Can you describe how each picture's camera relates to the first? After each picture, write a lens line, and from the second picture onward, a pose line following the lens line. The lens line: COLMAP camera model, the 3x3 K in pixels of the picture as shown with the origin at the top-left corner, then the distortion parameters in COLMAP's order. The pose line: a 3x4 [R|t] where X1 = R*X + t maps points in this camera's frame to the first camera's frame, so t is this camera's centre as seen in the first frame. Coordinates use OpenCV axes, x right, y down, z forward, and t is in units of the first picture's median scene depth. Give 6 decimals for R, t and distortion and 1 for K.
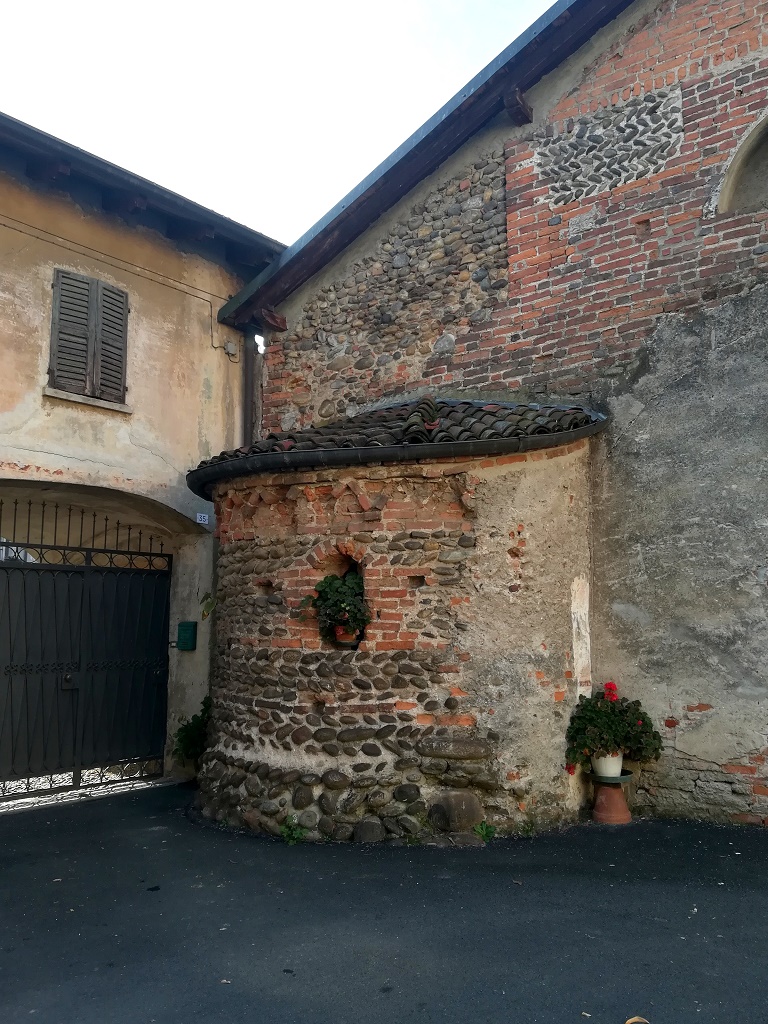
lens RADIAL K [[806.1, 0, 393.1], [0, 806.1, 512.7], [0, 0, 1]] dist [0.069979, -0.094984]
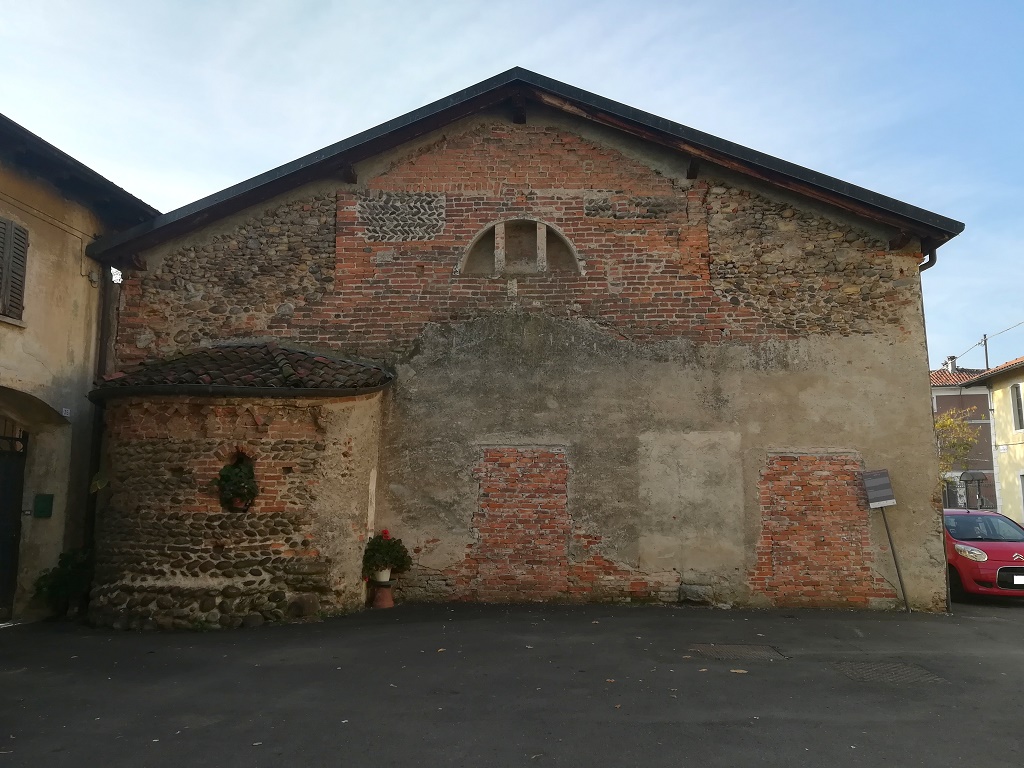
lens RADIAL K [[806.1, 0, 528.6], [0, 806.1, 369.2], [0, 0, 1]] dist [0.069979, -0.094984]
pose [[0.831742, 0.090721, 0.547699, -0.444233], [-0.078143, 0.995867, -0.046287, -0.074989], [-0.549635, -0.004299, 0.835394, -0.599003]]
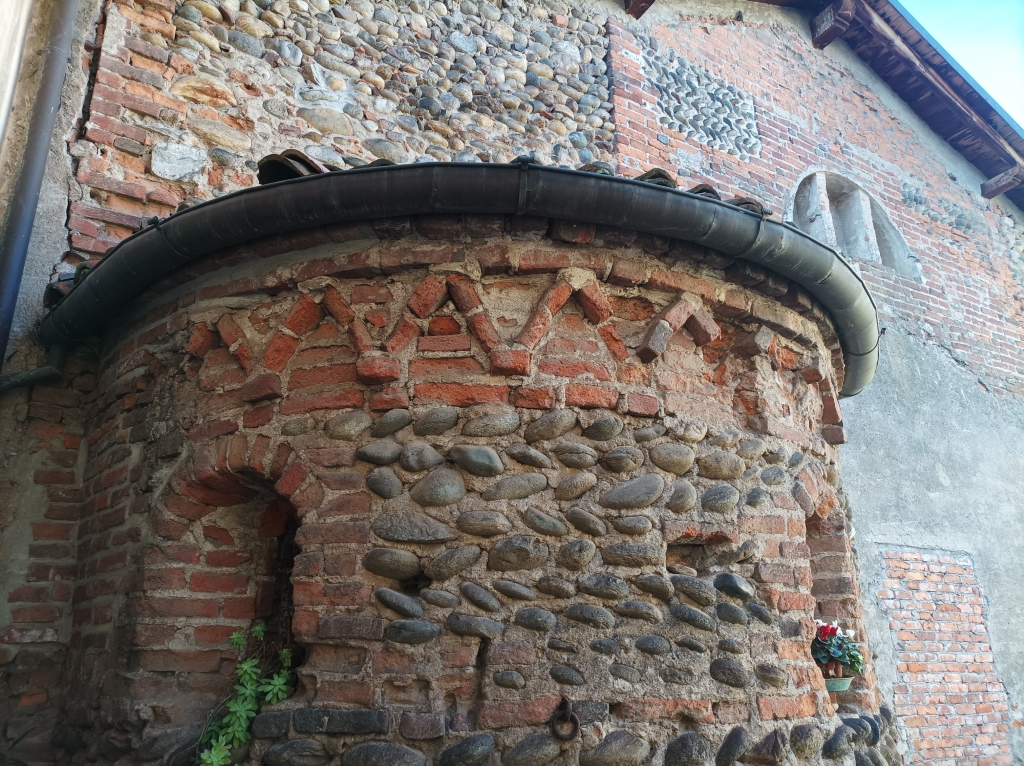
lens RADIAL K [[750.4, 0, 513.7], [0, 750.4, 381.6], [0, 0, 1]] dist [0.030266, -0.014360]
pose [[0.397291, 0.300377, 0.867141, -0.501682], [-0.116638, 0.953779, -0.276950, 0.120504], [-0.910250, 0.008888, 0.413964, 0.903634]]
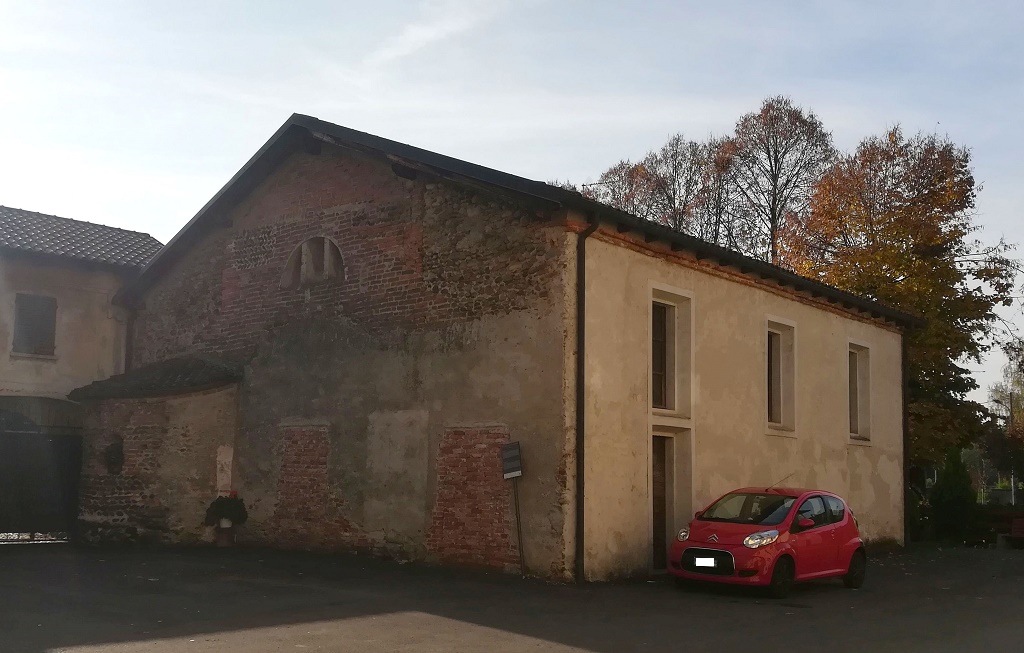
lens RADIAL K [[998.4, 0, 511.3], [0, 998.4, 379.9], [0, 0, 1]] dist [0.014109, 0.000000]
pose [[0.996265, 0.010524, -0.085709, 1.253141], [-0.007072, 0.999155, 0.040481, -0.221543], [0.086062, -0.039723, 0.995498, -1.706038]]
